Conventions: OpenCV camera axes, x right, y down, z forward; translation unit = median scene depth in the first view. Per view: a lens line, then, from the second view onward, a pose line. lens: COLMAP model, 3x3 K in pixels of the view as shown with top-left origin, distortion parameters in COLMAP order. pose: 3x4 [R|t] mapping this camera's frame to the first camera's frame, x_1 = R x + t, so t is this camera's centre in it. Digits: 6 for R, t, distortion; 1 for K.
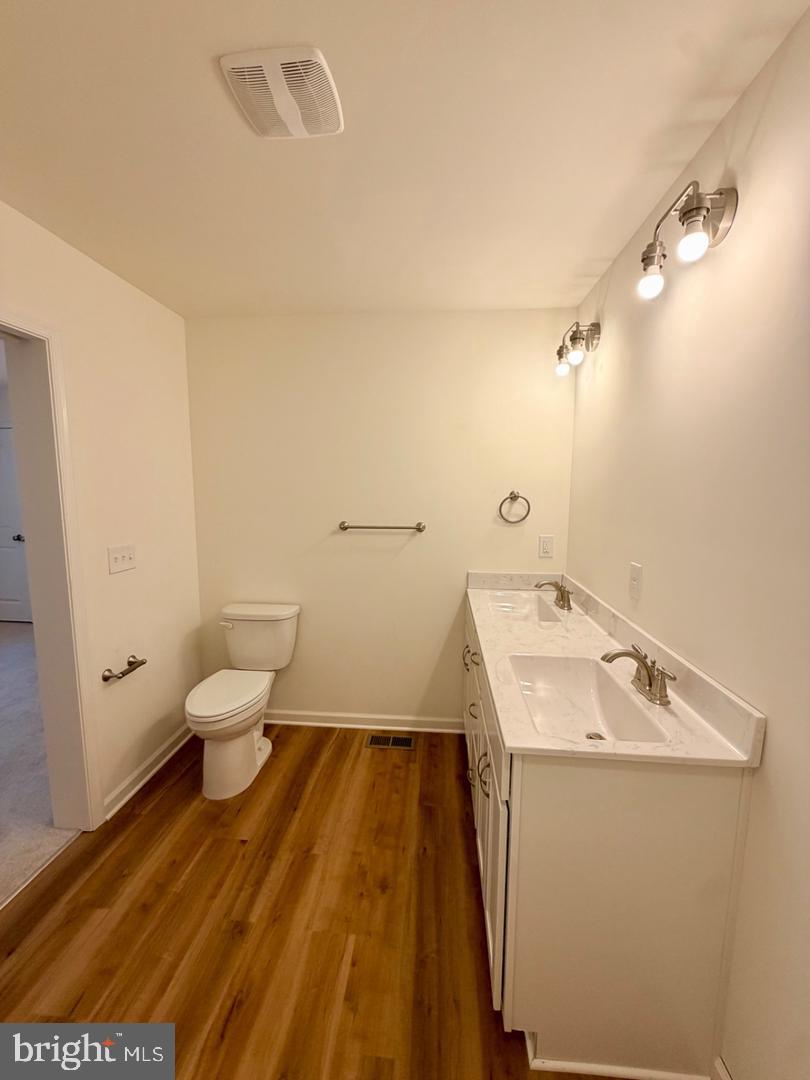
lens RADIAL K [[431.3, 0, 406.1], [0, 431.3, 537.1], [0, 0, 1]] dist [0.000328, 0.000158]
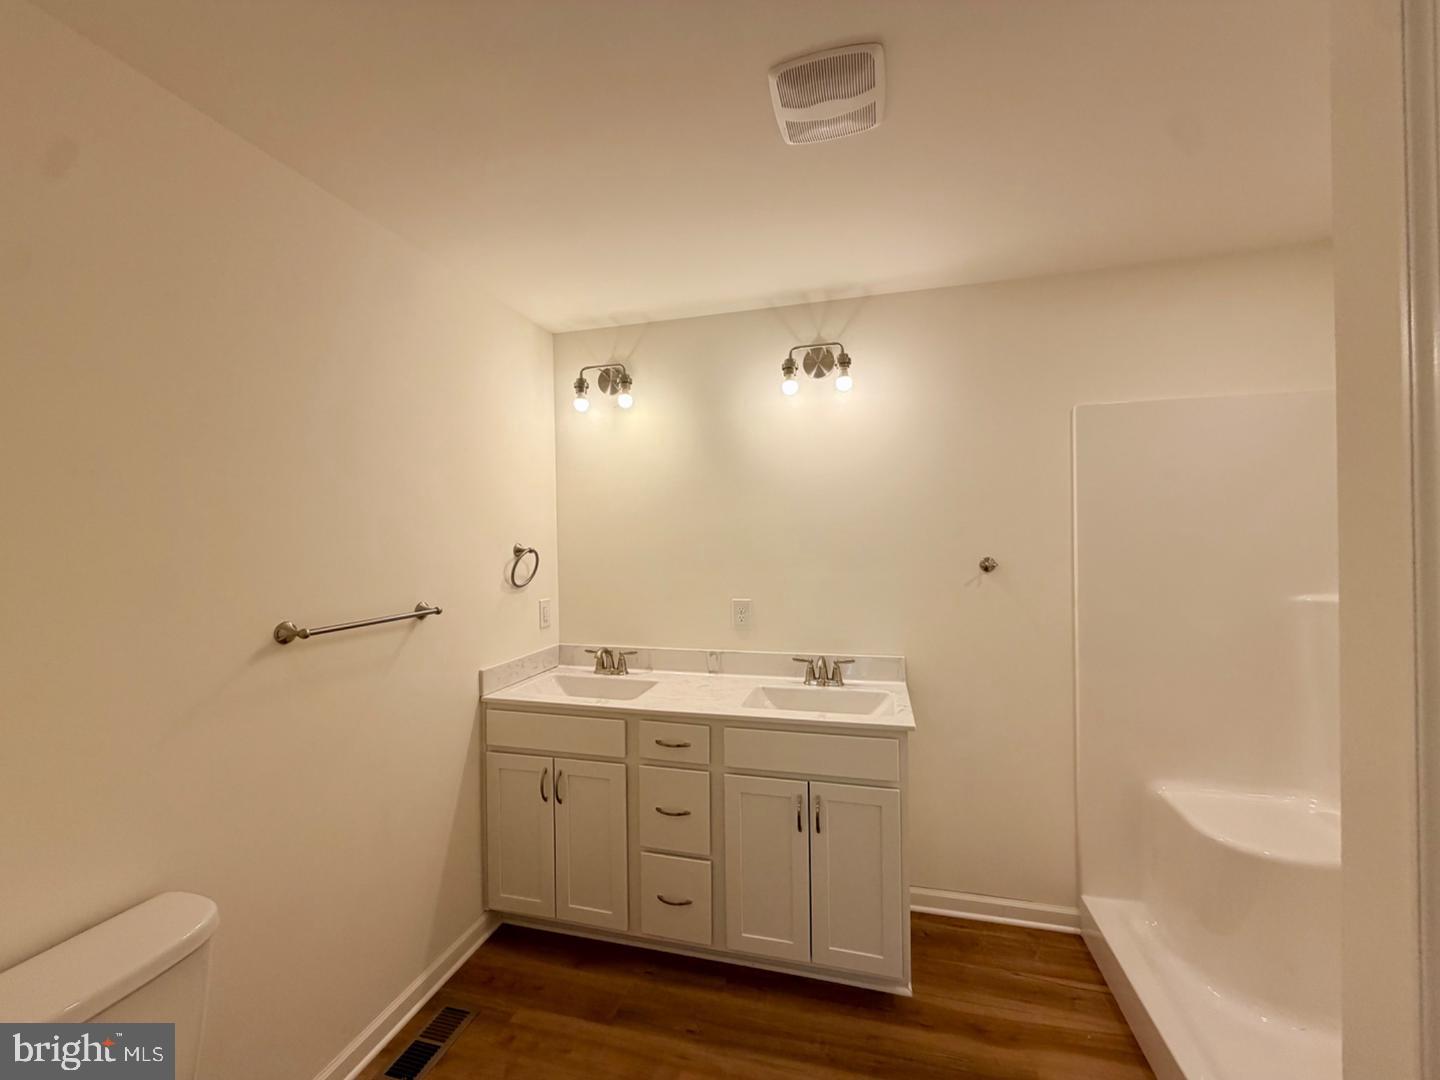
lens RADIAL K [[575.1, 0, 714.7], [0, 575.1, 539.0], [0, 0, 1]] dist [0.000328, 0.000158]
pose [[0.178151, -0.008751, 0.983964, -0.666523], [0.133465, 0.990935, -0.015351, -0.055792], [-0.974910, 0.134060, 0.177704, 0.505215]]
